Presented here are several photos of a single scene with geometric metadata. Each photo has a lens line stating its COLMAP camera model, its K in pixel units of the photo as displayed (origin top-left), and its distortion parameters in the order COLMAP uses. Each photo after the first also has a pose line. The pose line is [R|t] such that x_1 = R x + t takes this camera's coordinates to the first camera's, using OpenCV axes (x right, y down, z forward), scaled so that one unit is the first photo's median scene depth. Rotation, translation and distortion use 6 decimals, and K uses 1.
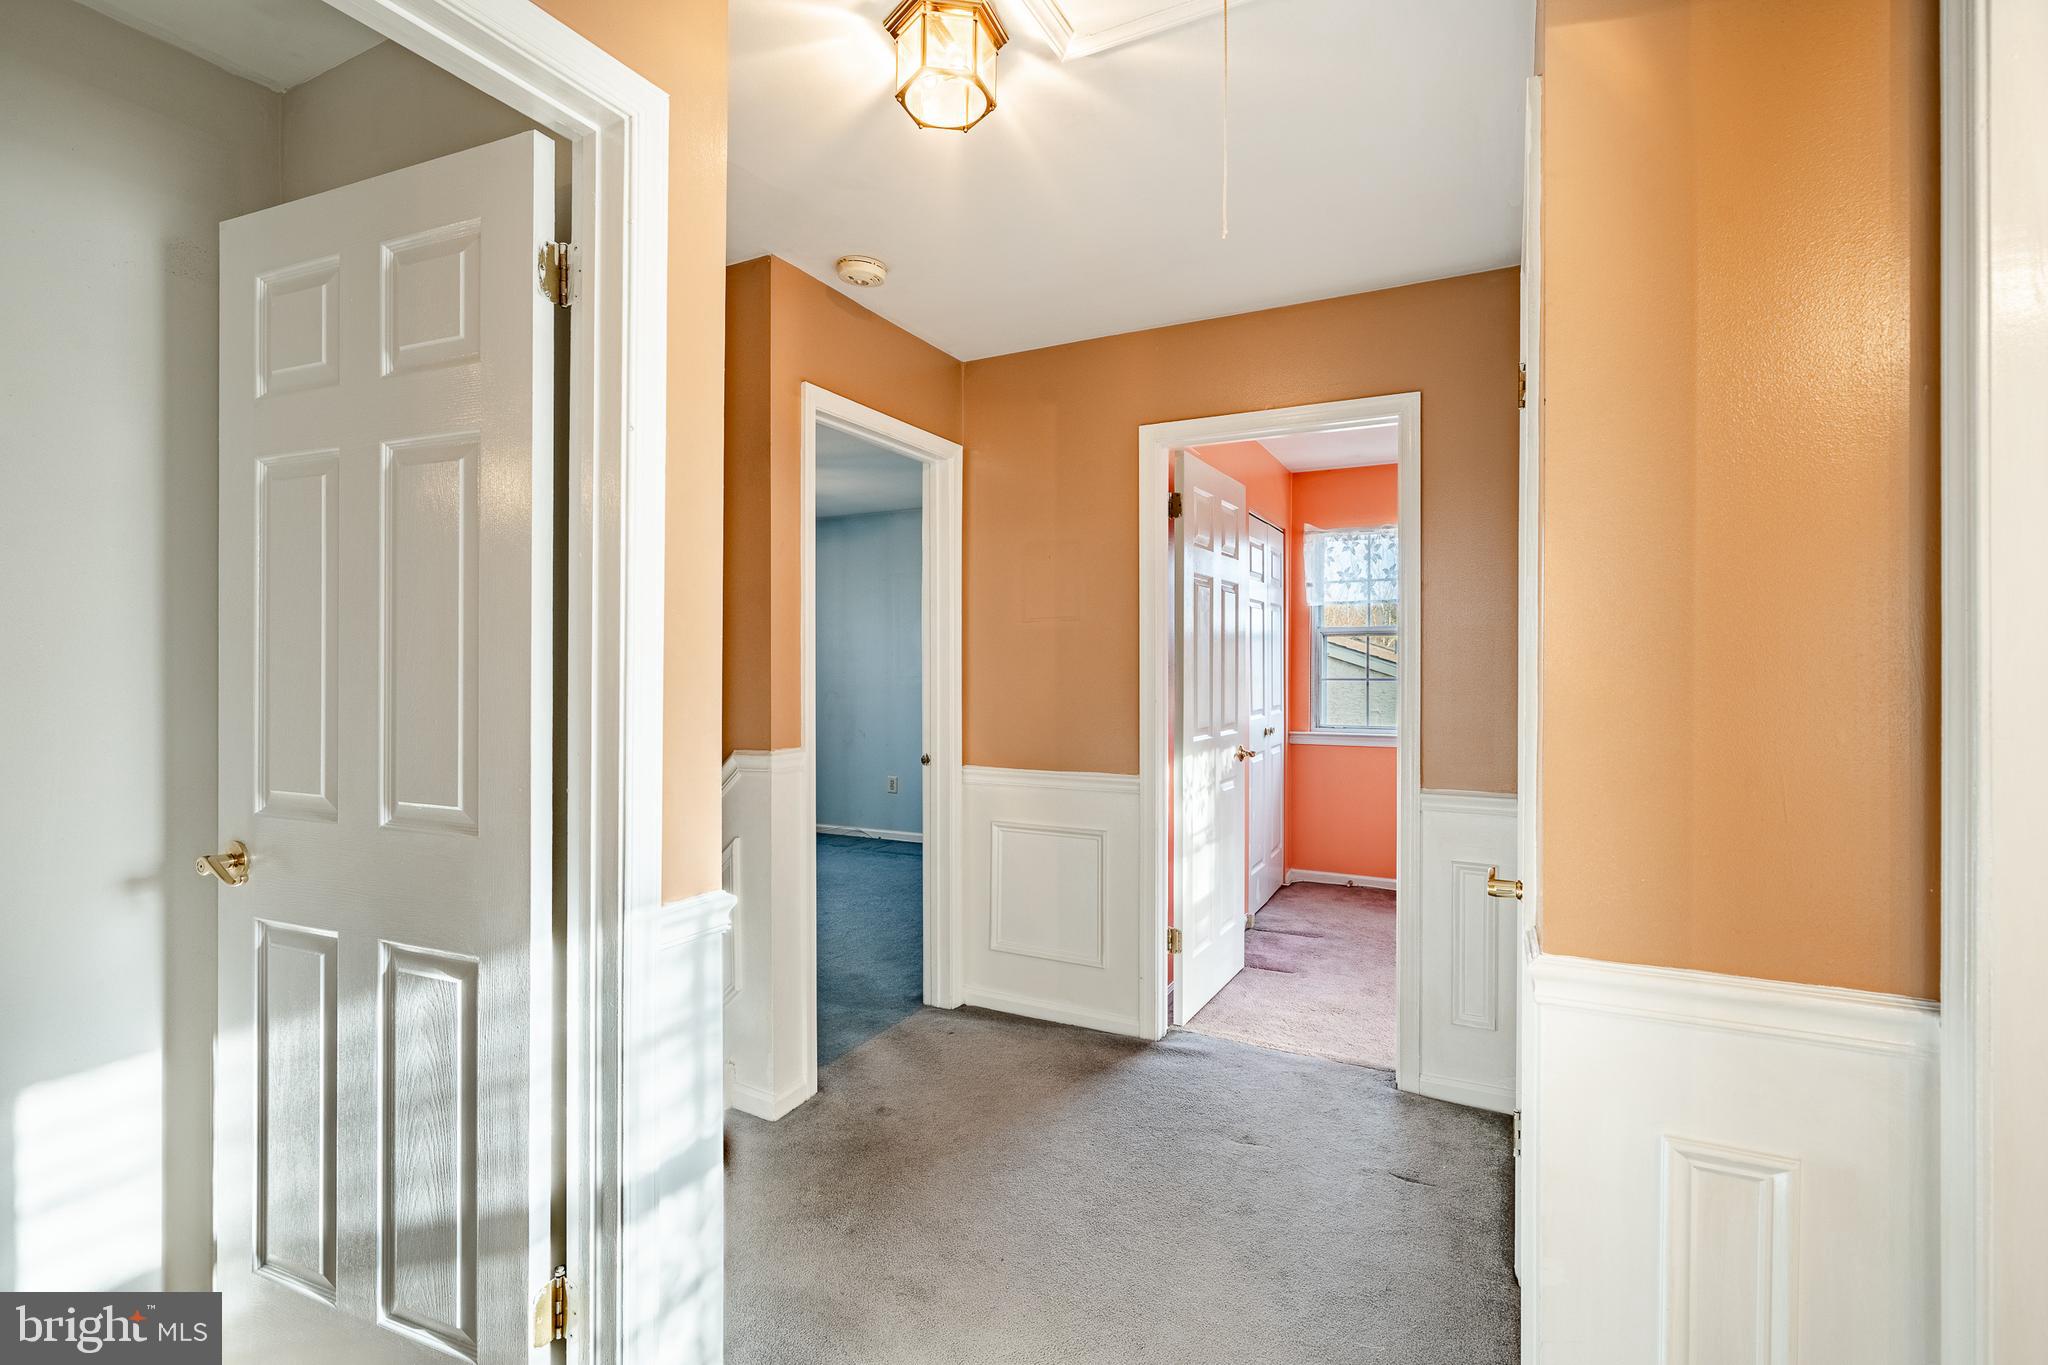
lens RADIAL K [[965.1, 0, 1024.9], [0, 965.1, 676.2], [0, 0, 1]] dist [0.001130, -0.000003]
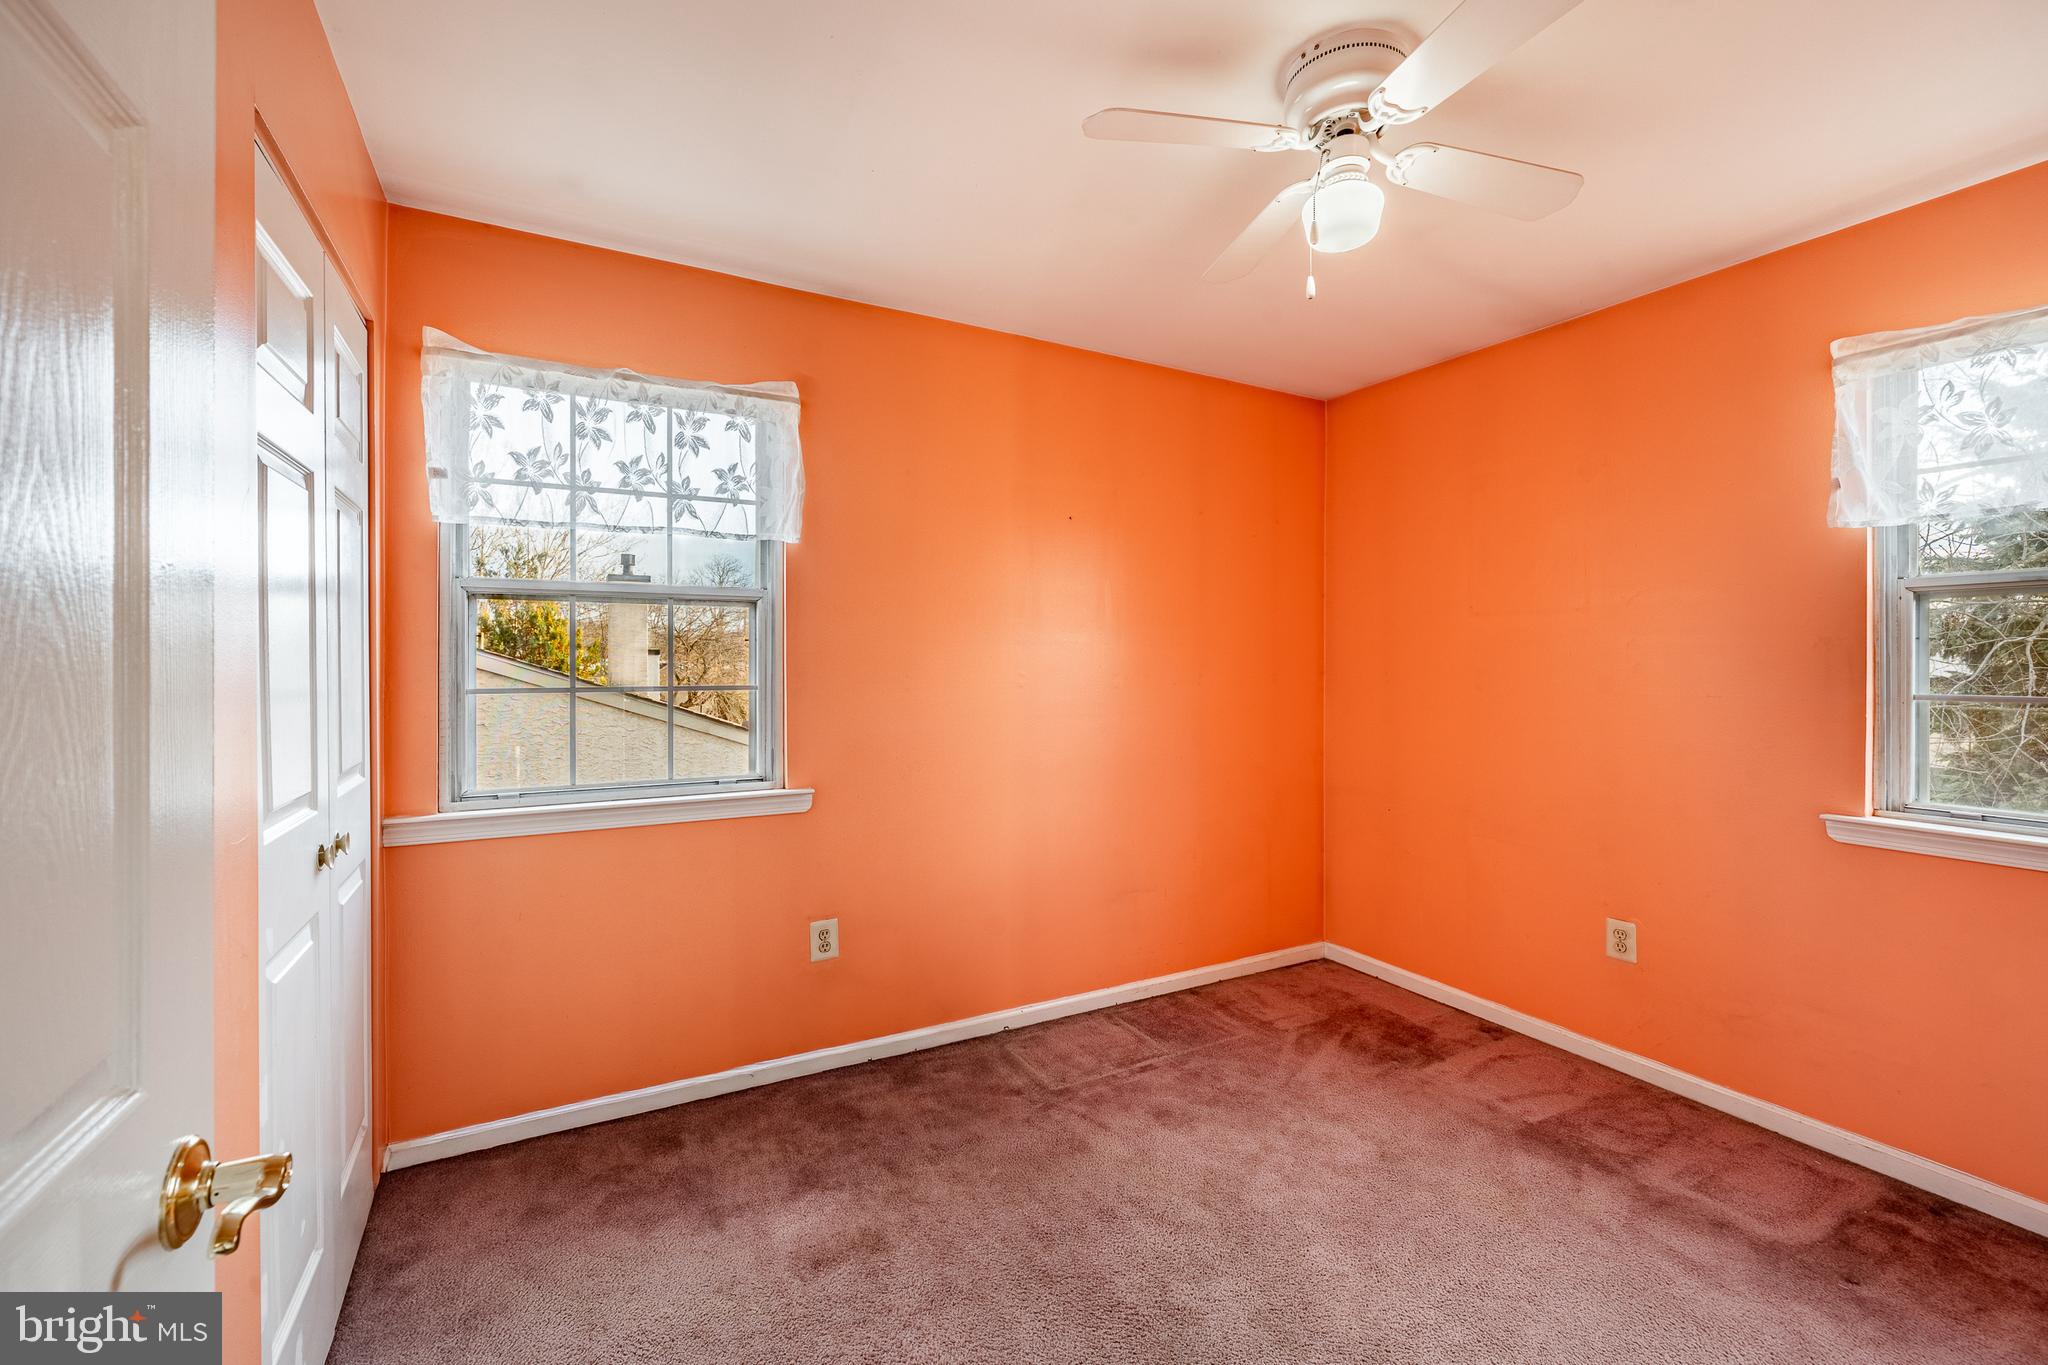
lens RADIAL K [[870.3, 0, 1018.2], [0, 870.3, 673.3], [0, 0, 1]] dist [-0.003059, -0.000213]
pose [[0.584562, -0.001009, 0.811349, 0.132468], [0.001757, 0.999998, -0.000022, -0.005122], [-0.811347, 0.001439, 0.584563, 0.566040]]
